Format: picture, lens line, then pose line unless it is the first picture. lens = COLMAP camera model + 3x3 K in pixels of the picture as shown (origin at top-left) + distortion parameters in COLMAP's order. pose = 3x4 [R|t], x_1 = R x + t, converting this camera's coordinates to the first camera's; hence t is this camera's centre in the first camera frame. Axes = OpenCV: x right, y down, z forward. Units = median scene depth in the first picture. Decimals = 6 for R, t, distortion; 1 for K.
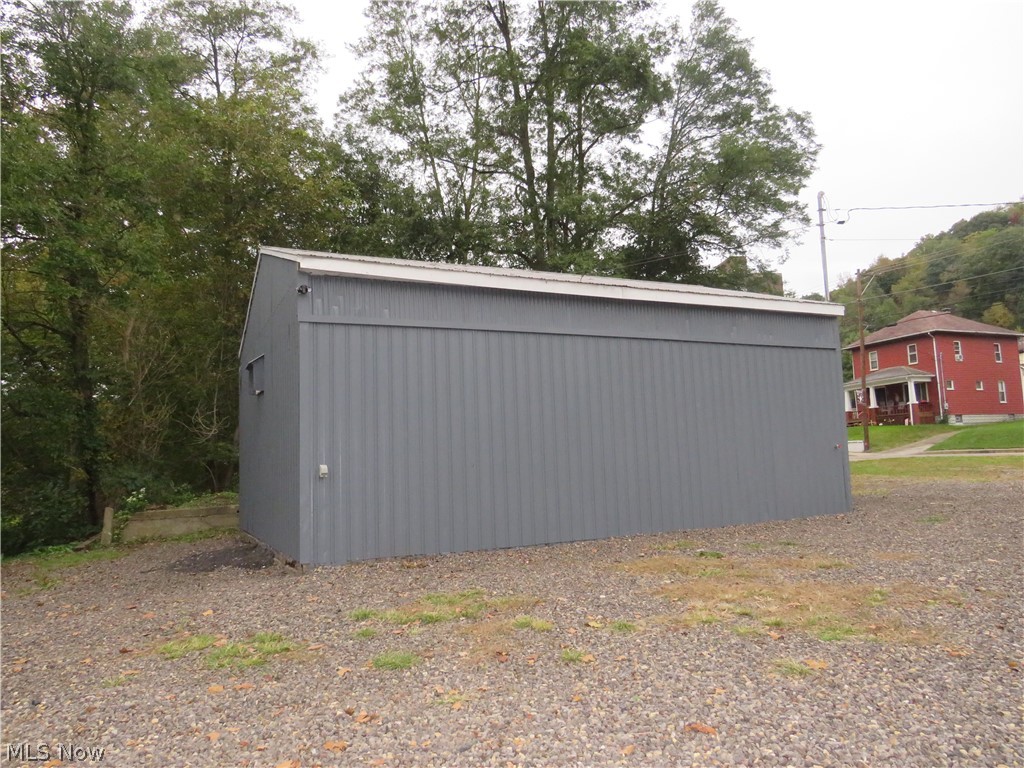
lens RADIAL K [[819.7, 0, 512.0], [0, 819.7, 384.0], [0, 0, 1]] dist [-0.004357, 0.001140]
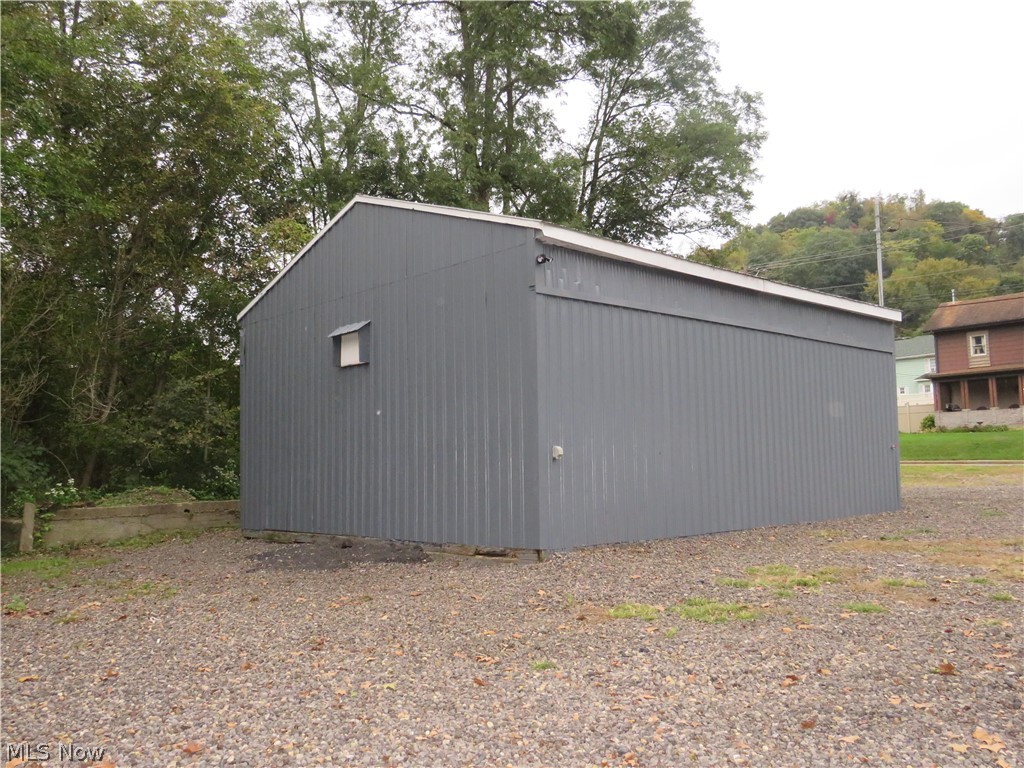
lens RADIAL K [[1057.0, 0, 512.0], [0, 1057.0, 384.0], [0, 0, 1]] dist [0.018005, 0.018474]
pose [[0.947537, 0.050151, 0.315686, -0.367382], [-0.052426, 0.998624, -0.001288, 0.017169], [-0.315317, -0.015330, 0.948863, -0.077500]]
